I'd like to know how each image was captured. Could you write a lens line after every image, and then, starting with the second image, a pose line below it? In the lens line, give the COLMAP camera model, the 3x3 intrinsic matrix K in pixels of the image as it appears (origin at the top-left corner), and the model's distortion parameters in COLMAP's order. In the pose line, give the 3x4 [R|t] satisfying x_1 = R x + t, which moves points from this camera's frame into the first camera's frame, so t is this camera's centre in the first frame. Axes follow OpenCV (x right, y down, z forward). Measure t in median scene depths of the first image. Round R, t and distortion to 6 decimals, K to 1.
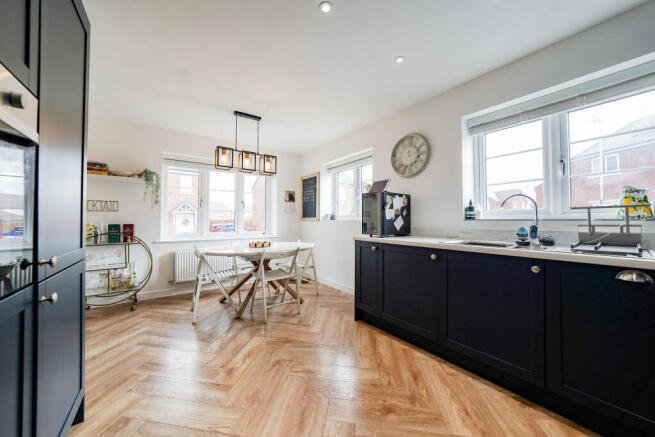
lens RADIAL K [[230.0, 0, 323.1], [0, 230.0, 214.0], [0, 0, 1]] dist [-0.016804, 0.002875]
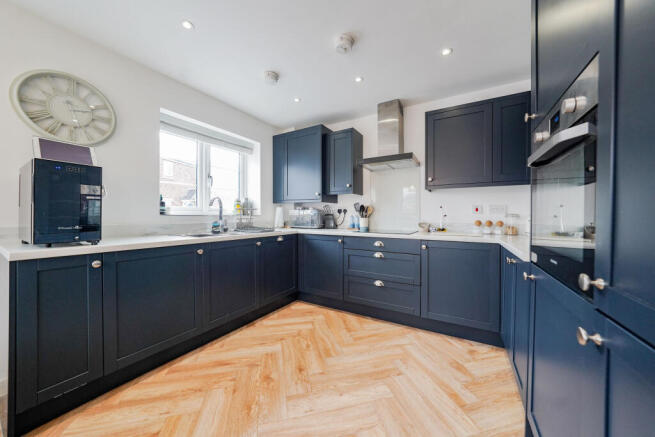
lens RADIAL K [[230.0, 0, 328.3], [0, 230.0, 216.6], [0, 0, 1]] dist [-0.016804, 0.002875]
pose [[-0.391452, -0.000756, 0.920198, -0.428556], [-0.025402, 0.999627, -0.009985, 0.018594], [-0.919848, -0.027284, -0.391326, 0.561106]]
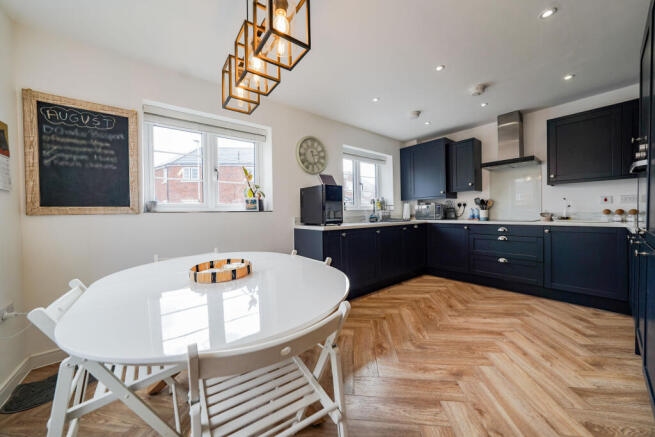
lens RADIAL K [[230.0, 0, 328.4], [0, 230.0, 215.7], [0, 0, 1]] dist [-0.016804, 0.002875]
pose [[-0.044792, -0.009430, 0.998952, -0.752497], [-0.008604, 0.999922, 0.009053, 0.037680], [-0.998959, -0.008190, -0.044870, 0.918599]]
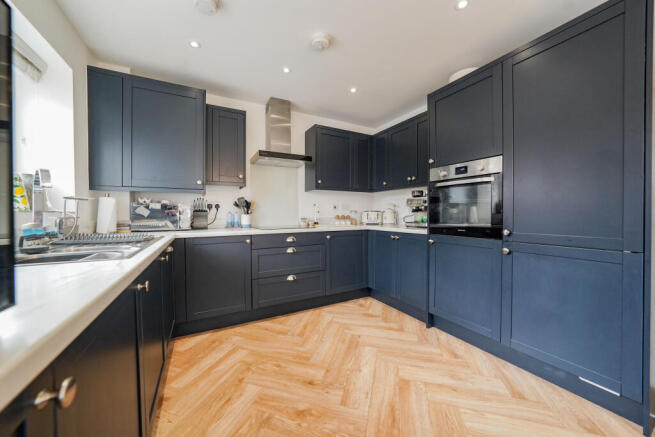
lens RADIAL K [[237.0, 0, 325.4], [0, 237.0, 216.2], [0, 0, 1]] dist [-0.015054, 0.000237]
pose [[-0.991552, 0.003457, 0.129664, 0.028261], [0.002028, 0.999936, -0.011155, 0.028451], [-0.129694, -0.010798, -0.991495, 0.920410]]
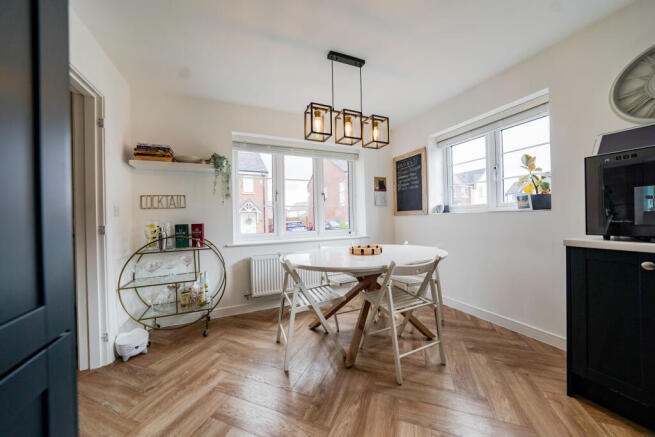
lens RADIAL K [[230.0, 0, 324.8], [0, 230.0, 213.2], [0, 0, 1]] dist [-0.016804, 0.002875]
pose [[0.977265, -0.025849, -0.210440, -0.268567], [0.028337, 0.999560, 0.008813, 0.014485], [0.210119, -0.014576, 0.977567, 0.333363]]
